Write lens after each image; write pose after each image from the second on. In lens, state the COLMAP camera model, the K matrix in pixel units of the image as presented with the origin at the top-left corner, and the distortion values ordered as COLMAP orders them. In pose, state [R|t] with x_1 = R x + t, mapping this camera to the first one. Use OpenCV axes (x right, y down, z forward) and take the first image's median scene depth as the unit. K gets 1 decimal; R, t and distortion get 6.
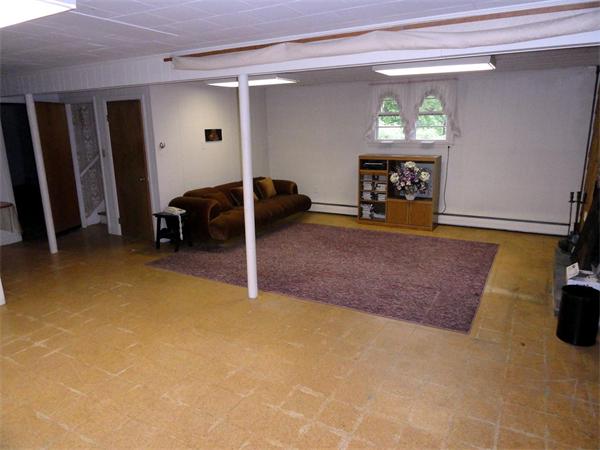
lens RADIAL K [[427.0, 0, 300.4], [0, 427.0, 224.8], [0, 0, 1]] dist [-0.004943, 0.001157]
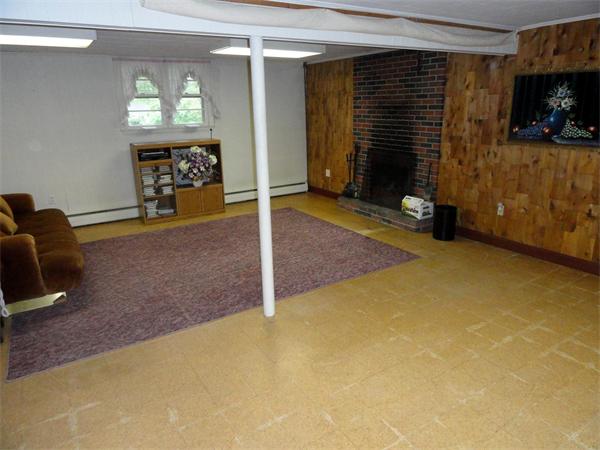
lens RADIAL K [[427.0, 0, 301.1], [0, 427.0, 225.0], [0, 0, 1]] dist [-0.004943, 0.001157]
pose [[0.457168, -0.240455, 0.856259, -0.488408], [0.218294, 0.963646, 0.154061, -0.073102], [-0.862174, 0.116485, 0.493038, 0.340545]]
